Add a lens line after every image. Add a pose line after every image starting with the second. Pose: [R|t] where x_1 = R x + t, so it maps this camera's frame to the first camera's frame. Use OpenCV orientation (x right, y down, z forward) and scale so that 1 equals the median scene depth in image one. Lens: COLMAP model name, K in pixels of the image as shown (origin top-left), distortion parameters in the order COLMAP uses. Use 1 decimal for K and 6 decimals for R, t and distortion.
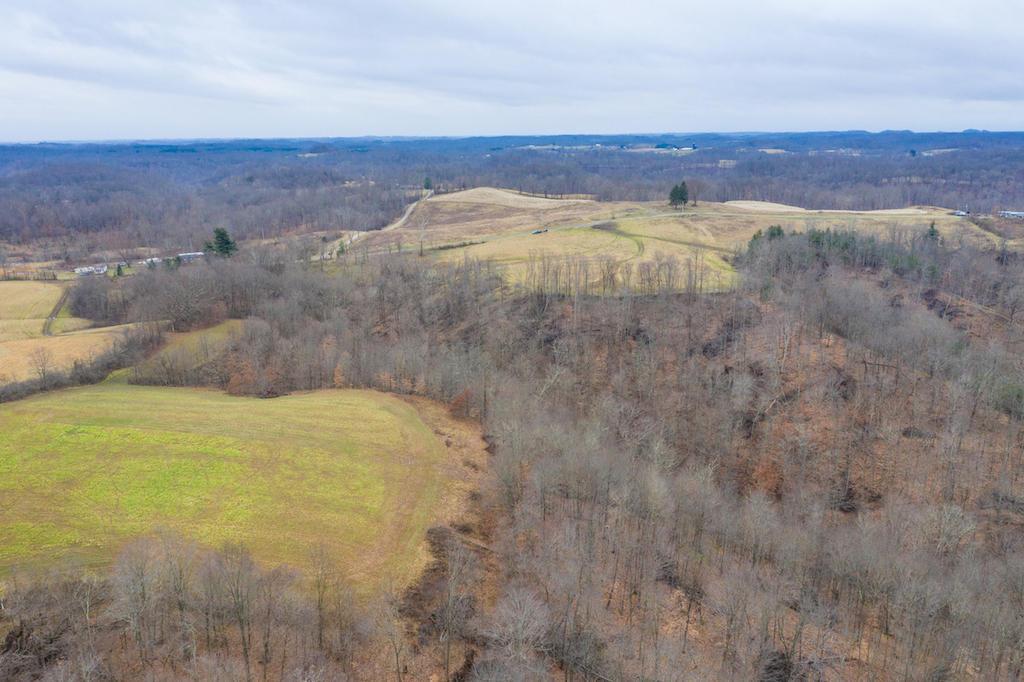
lens RADIAL K [[808.6, 0, 512.0], [0, 808.6, 341.0], [0, 0, 1]] dist [-0.014922, 0.000644]
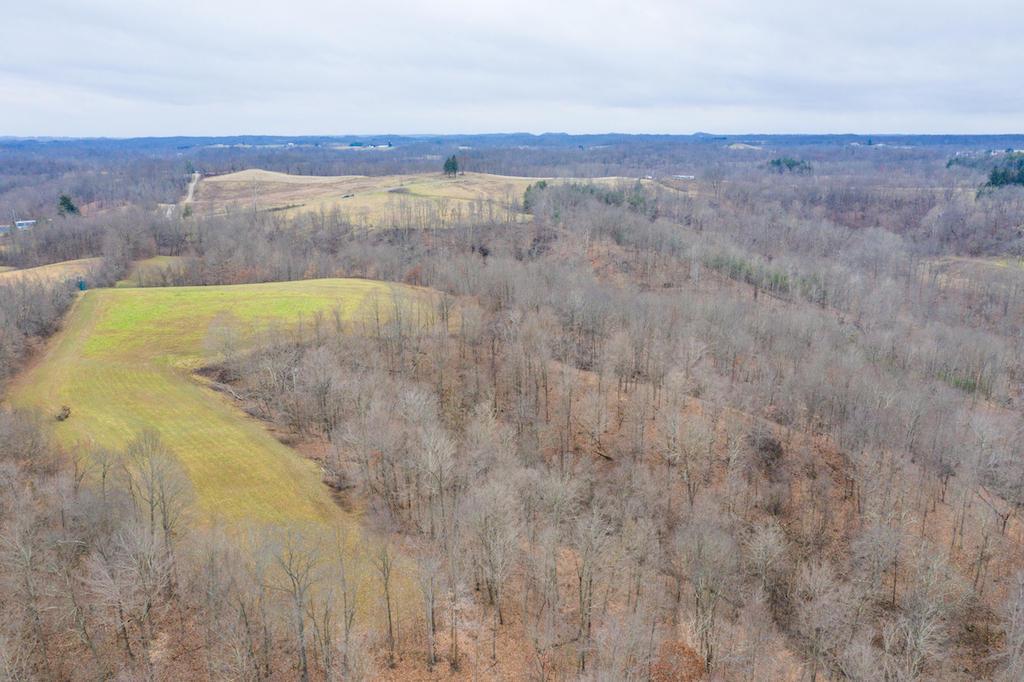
lens RADIAL K [[808.6, 0, 512.0], [0, 808.6, 341.0], [0, 0, 1]] dist [-0.014922, 0.000644]
pose [[0.926250, -0.086113, 0.366941, -0.185881], [0.087297, 0.996092, 0.013403, 0.079241], [-0.366662, 0.019618, 0.930148, -0.188754]]
